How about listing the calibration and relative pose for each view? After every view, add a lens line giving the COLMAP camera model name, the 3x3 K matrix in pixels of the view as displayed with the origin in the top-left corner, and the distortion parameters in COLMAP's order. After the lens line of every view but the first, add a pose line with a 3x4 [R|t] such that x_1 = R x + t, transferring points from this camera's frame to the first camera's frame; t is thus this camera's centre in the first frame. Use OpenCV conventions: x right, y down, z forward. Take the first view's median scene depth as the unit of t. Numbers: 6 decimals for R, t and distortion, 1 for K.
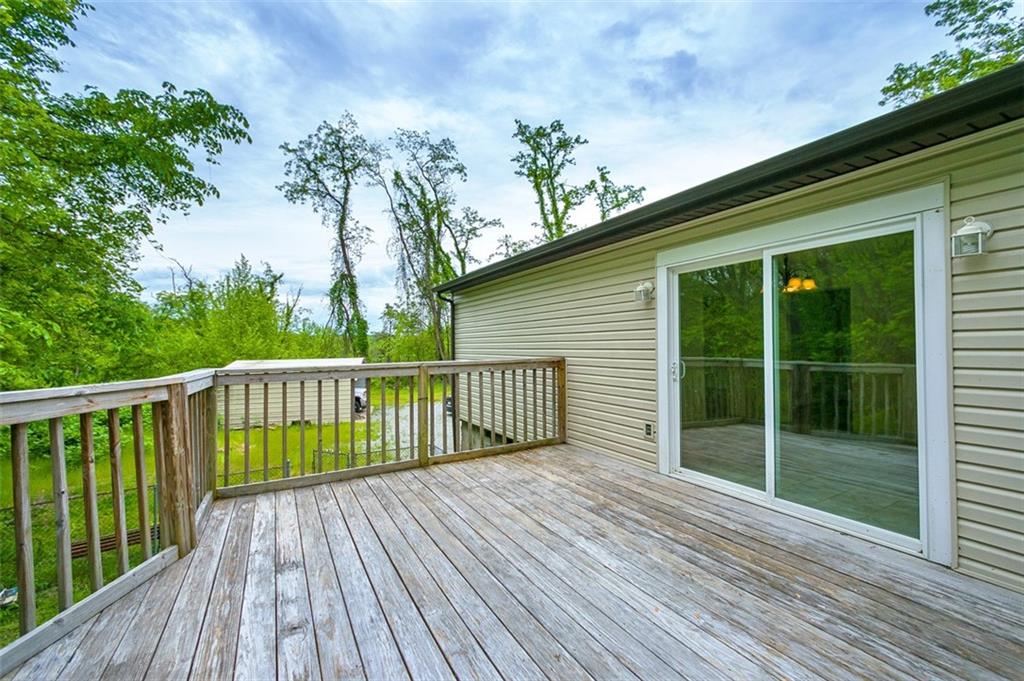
lens RADIAL K [[389.0, 0, 517.6], [0, 389.0, 344.3], [0, 0, 1]] dist [-0.007863, -0.000036]
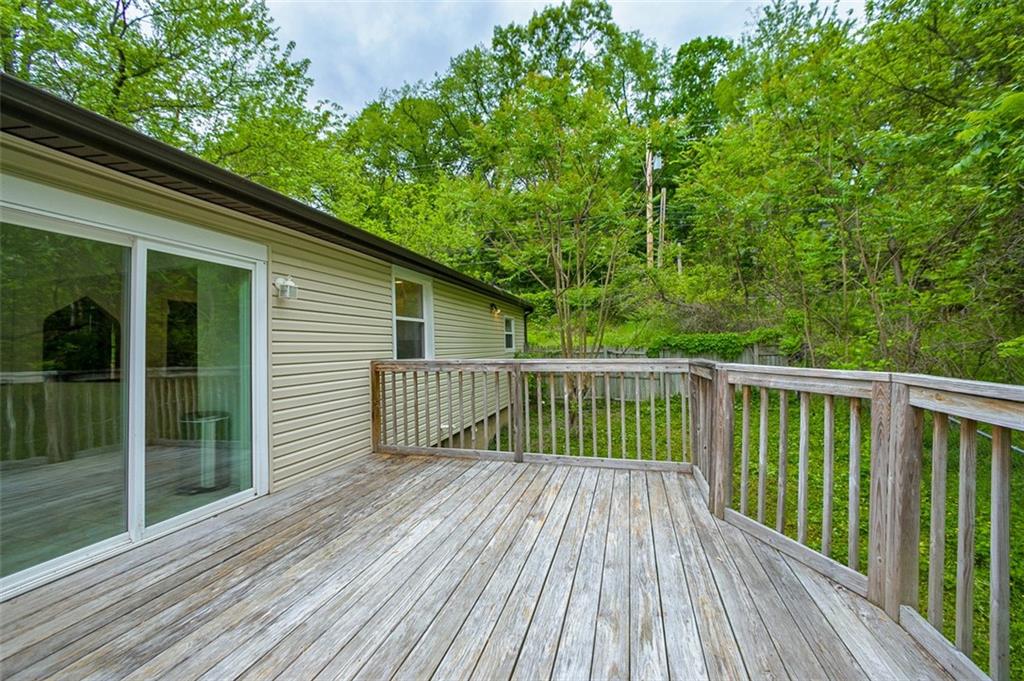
lens RADIAL K [[419.6, 0, 520.6], [0, 419.6, 345.9], [0, 0, 1]] dist [-0.001748, -0.001146]
pose [[-0.685362, 0.019090, 0.727952, -0.749850], [0.016775, 0.999805, -0.010426, 0.016094], [-0.728009, 0.005066, -0.685548, 1.294480]]
